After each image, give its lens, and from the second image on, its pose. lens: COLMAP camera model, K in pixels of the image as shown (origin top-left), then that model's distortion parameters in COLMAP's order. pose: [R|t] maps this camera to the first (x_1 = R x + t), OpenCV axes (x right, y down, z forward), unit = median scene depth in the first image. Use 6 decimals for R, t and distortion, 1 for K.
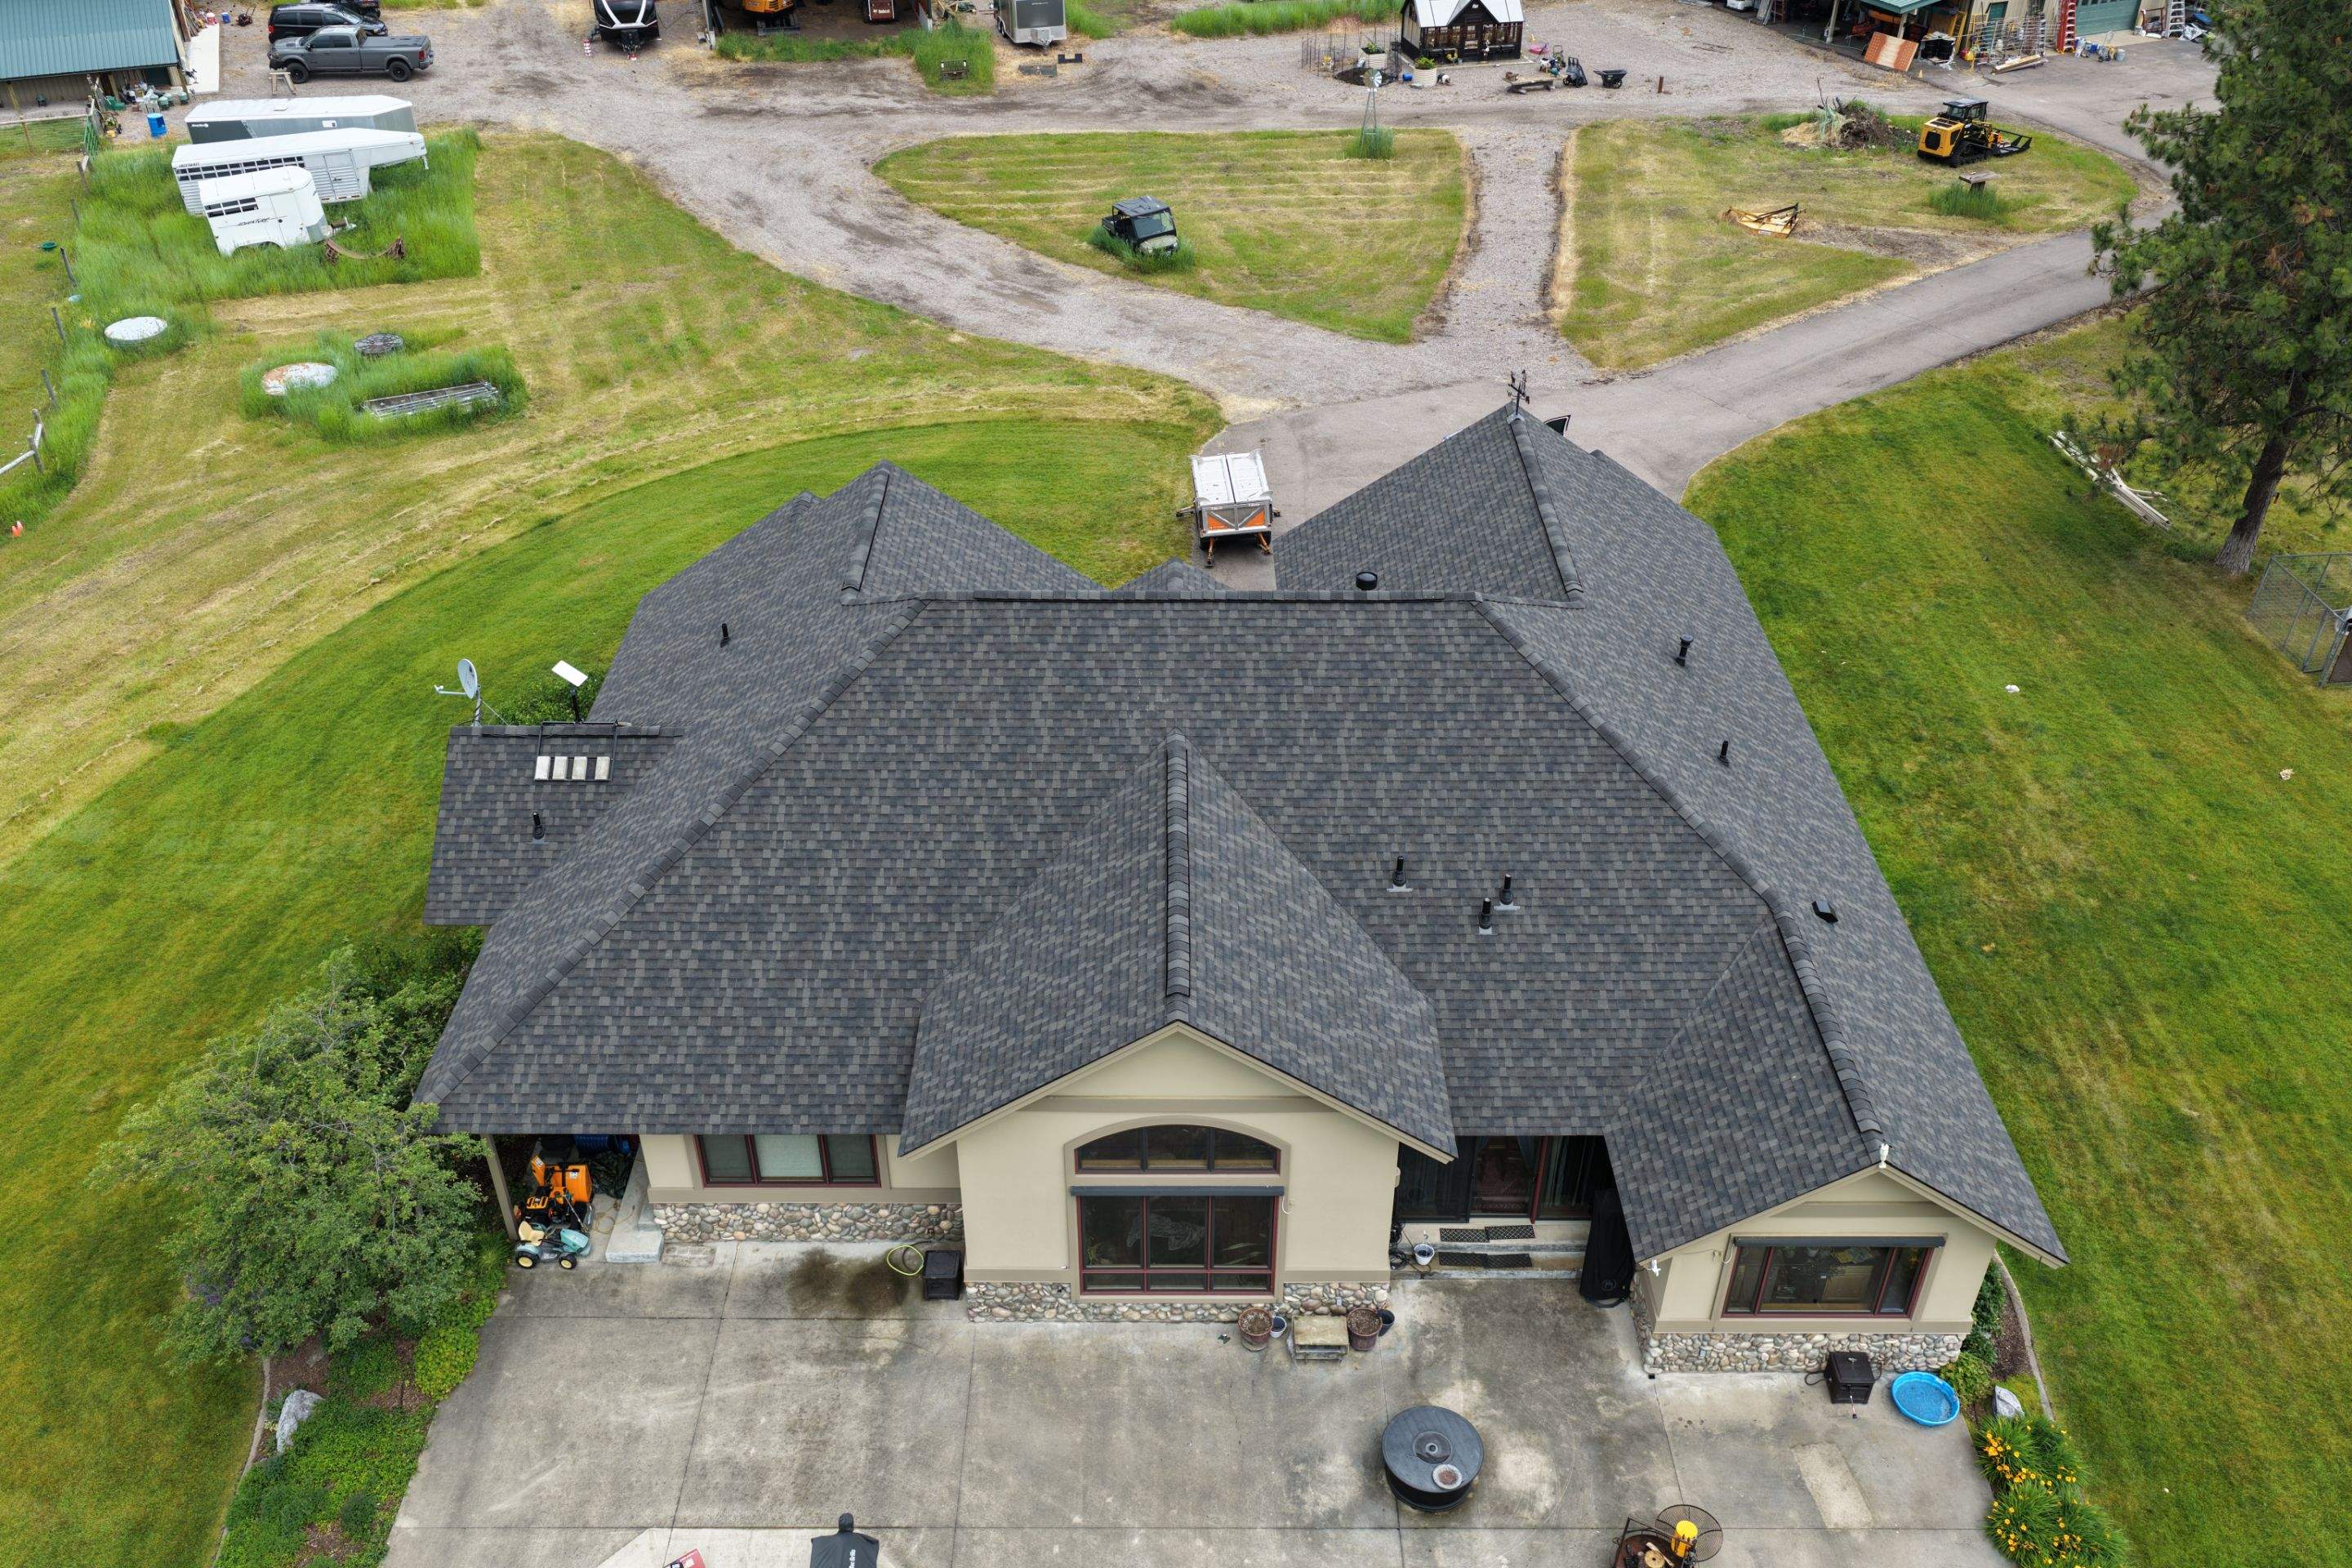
lens RADIAL K [[1945.4, 0, 1172.9], [0, 1945.4, 788.4], [0, 0, 1]] dist [-0.017137, 0.040906]
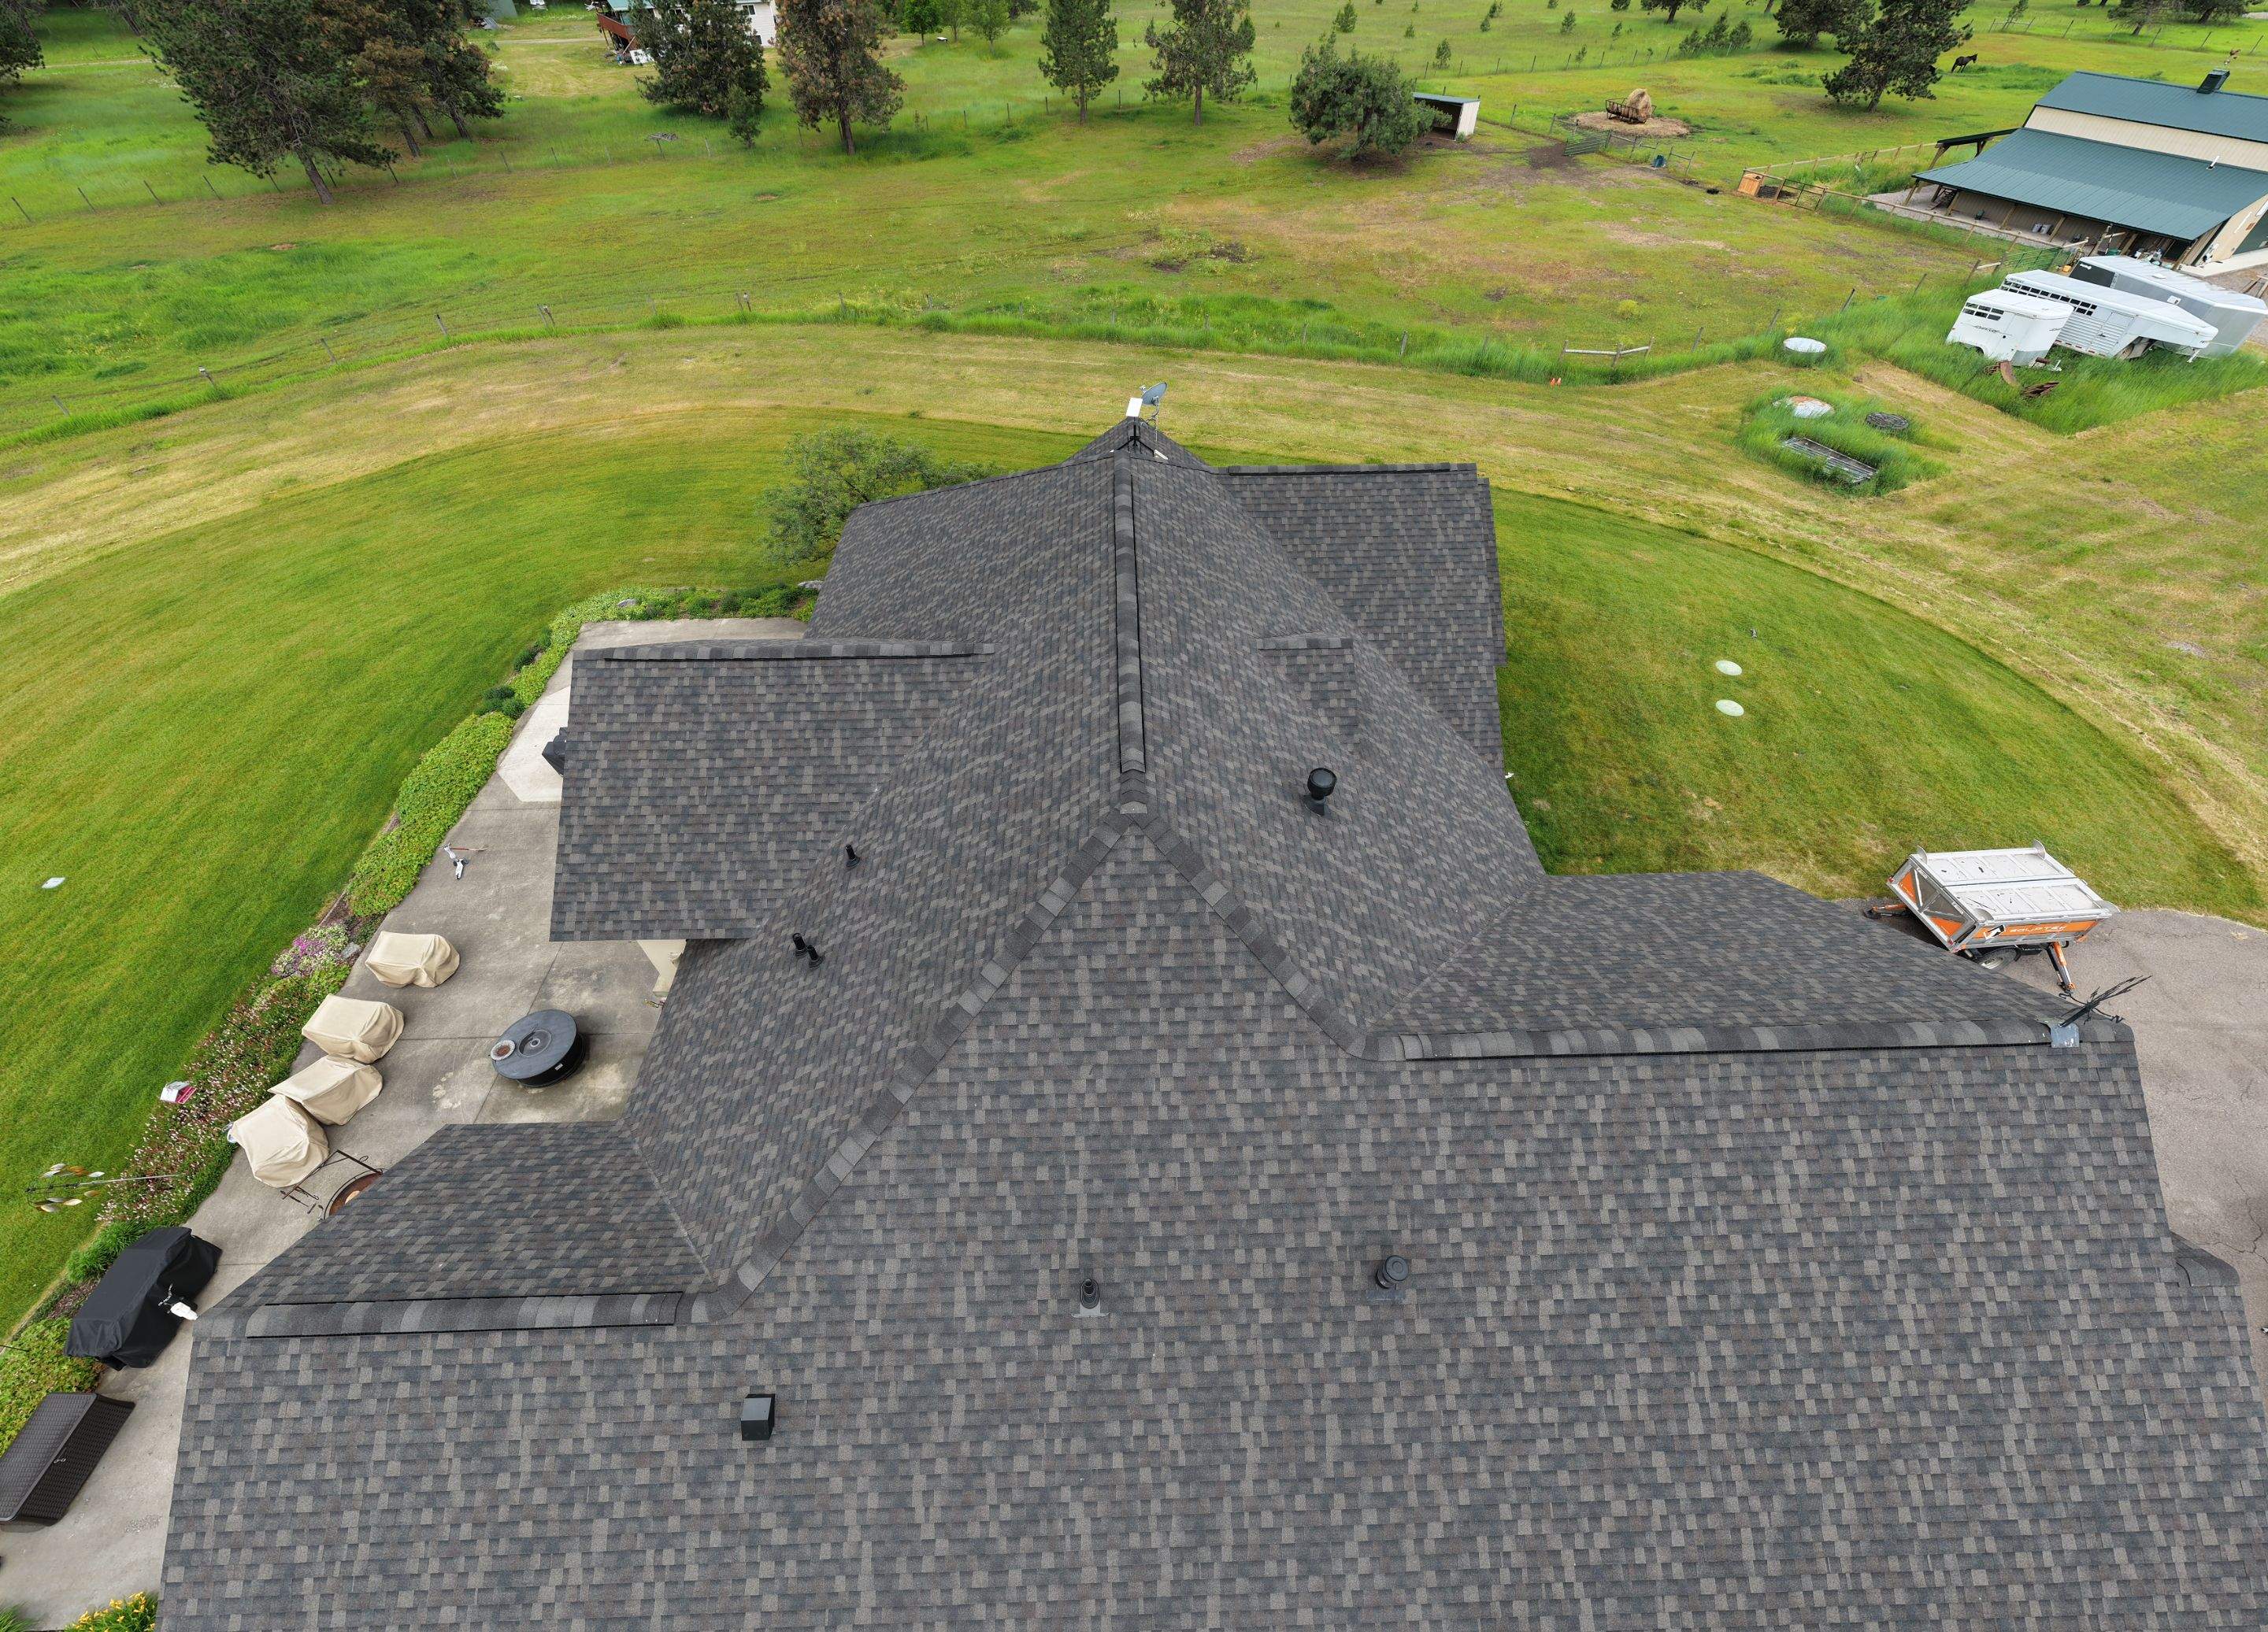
lens RADIAL K [[892.6, 0, 1135.2], [0, 892.6, 822.3], [0, 0, 1]] dist [0.003674, -0.000525]
pose [[0.027624, 0.735129, -0.677365, 0.396782], [-0.574927, 0.566014, 0.590836, -0.300366], [0.817738, 0.373114, 0.438281, 0.900280]]
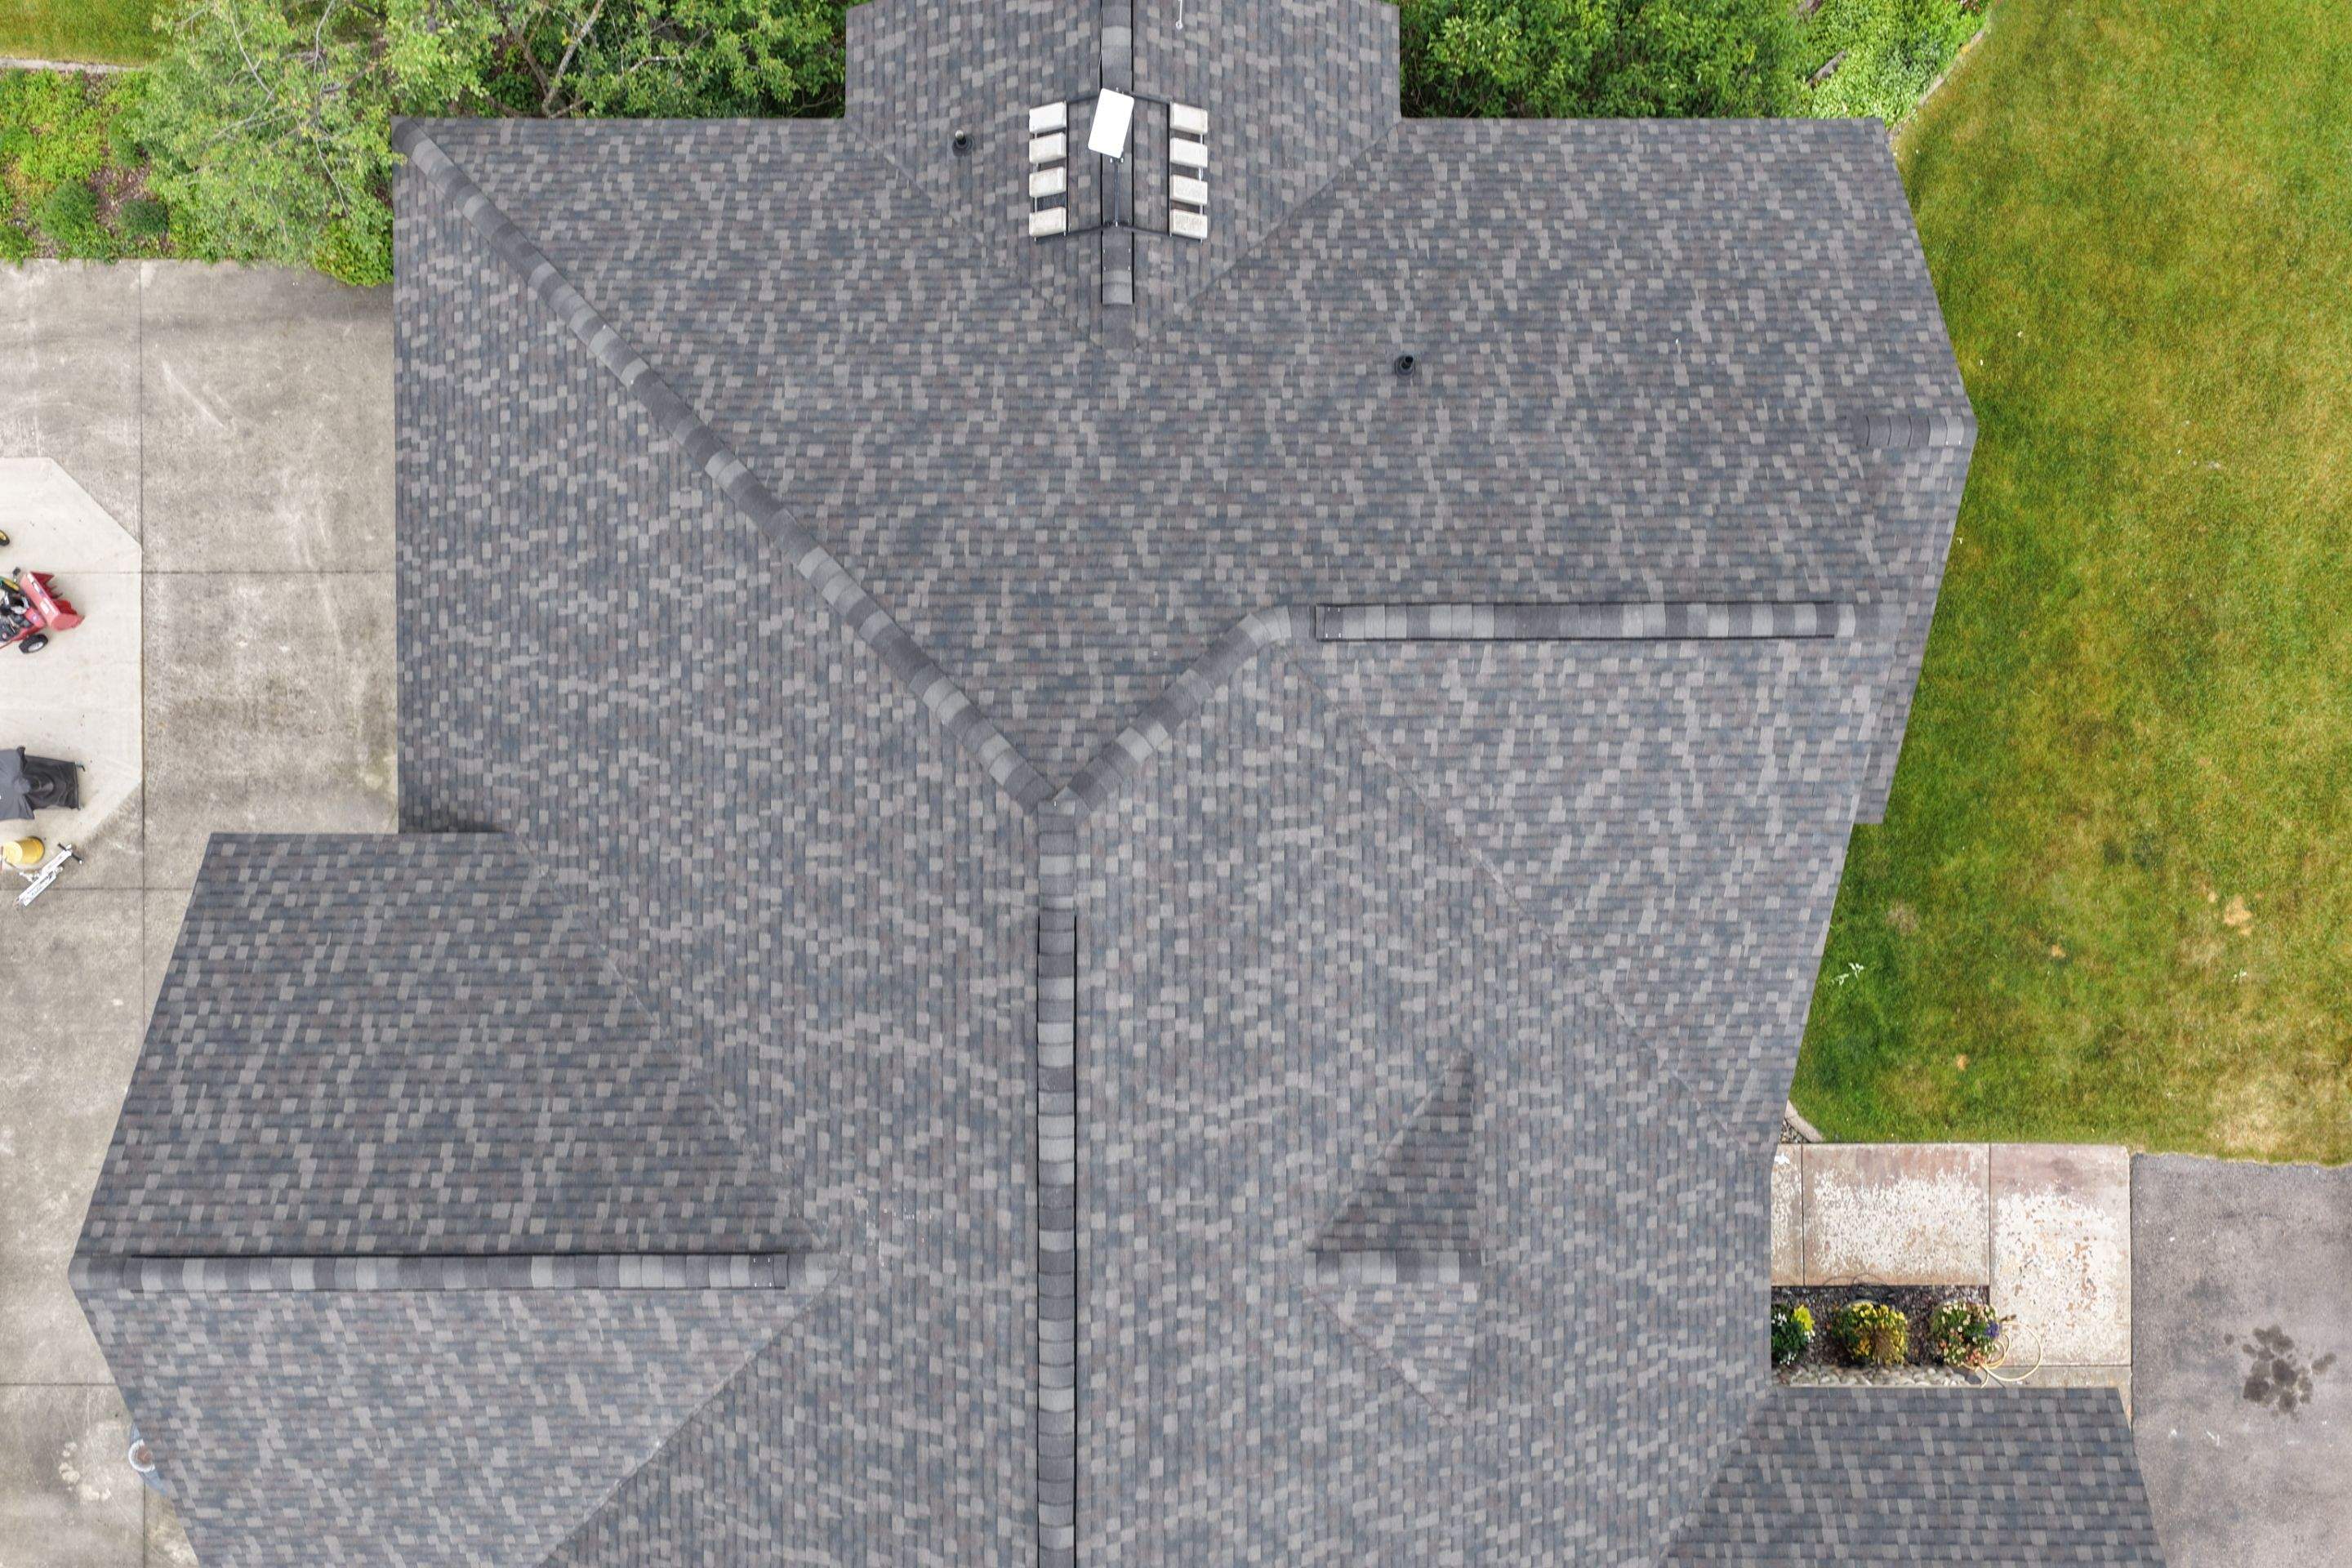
lens RADIAL K [[1945.4, 0, 1174.7], [0, 1945.4, 785.0], [0, 0, 1]] dist [-0.017137, 0.040906]
pose [[0.002436, 0.999987, 0.004583, -0.142968], [-0.572978, -0.002360, 0.819567, -0.553297], [0.819567, -0.004623, 0.572965, 0.771219]]
